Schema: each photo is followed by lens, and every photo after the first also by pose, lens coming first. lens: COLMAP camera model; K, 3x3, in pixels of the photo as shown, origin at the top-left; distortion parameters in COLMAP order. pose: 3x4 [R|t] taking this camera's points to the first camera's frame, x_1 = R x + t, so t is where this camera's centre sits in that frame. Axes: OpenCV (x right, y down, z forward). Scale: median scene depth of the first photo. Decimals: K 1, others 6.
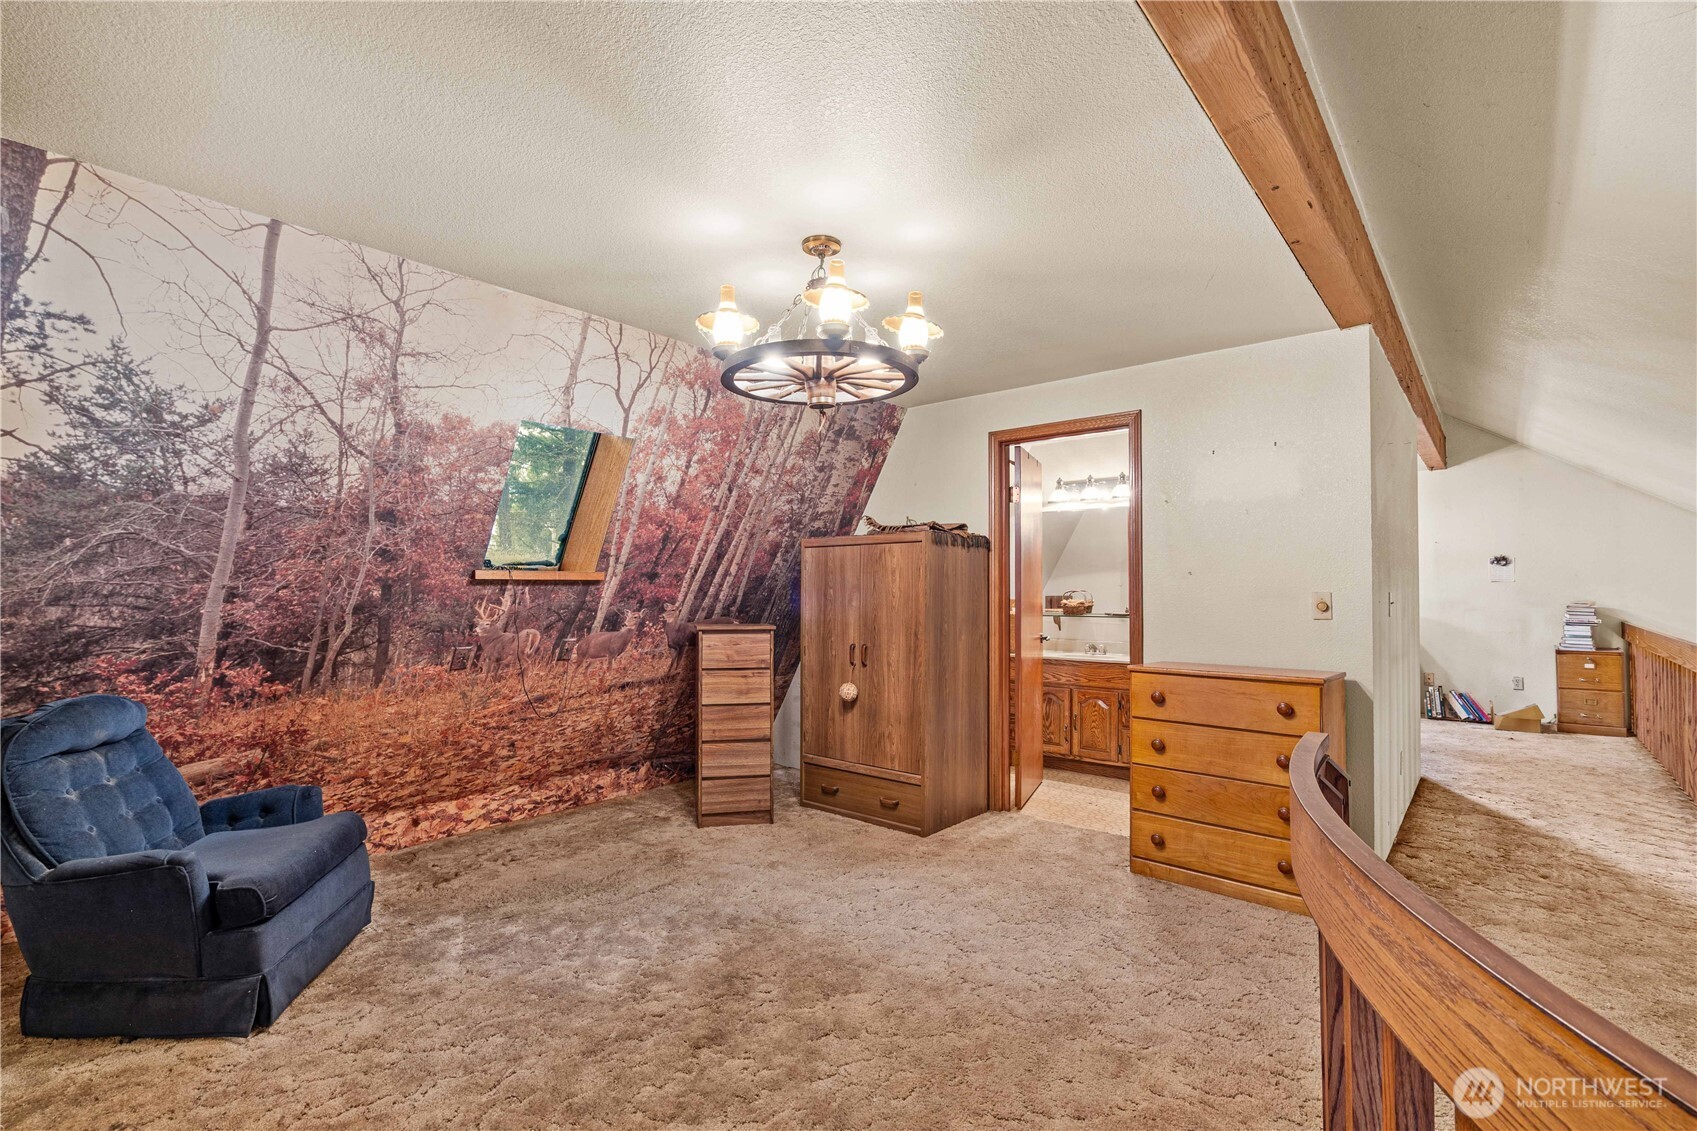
lens RADIAL K [[781.7, 0, 849.8], [0, 781.7, 573.8], [0, 0, 1]] dist [-0.001927, -0.000181]
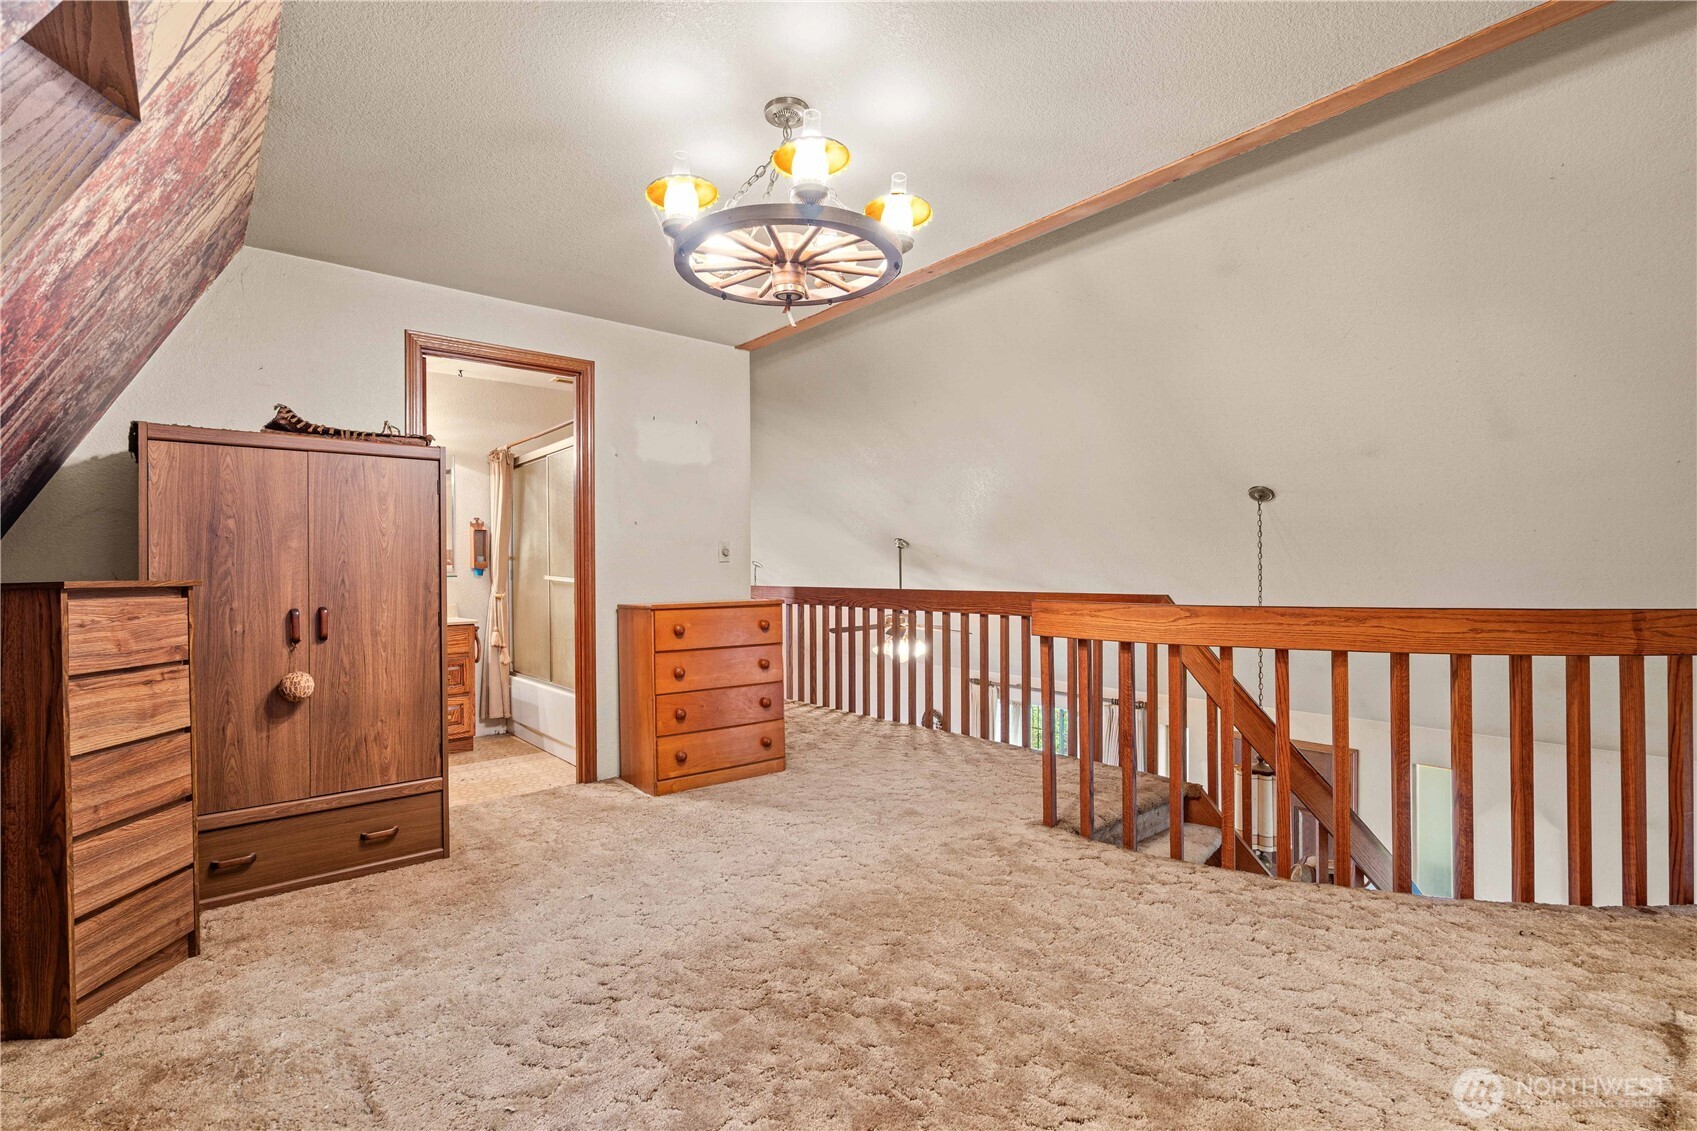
lens RADIAL K [[759.3, 0, 848.5], [0, 759.3, 565.5], [0, 0, 1]] dist [0.001583, 0.000355]
pose [[0.167450, 0.003845, 0.985873, -0.637412], [-0.009236, 0.999955, -0.002331, 0.065187], [-0.985837, -0.008716, 0.167478, 0.578146]]
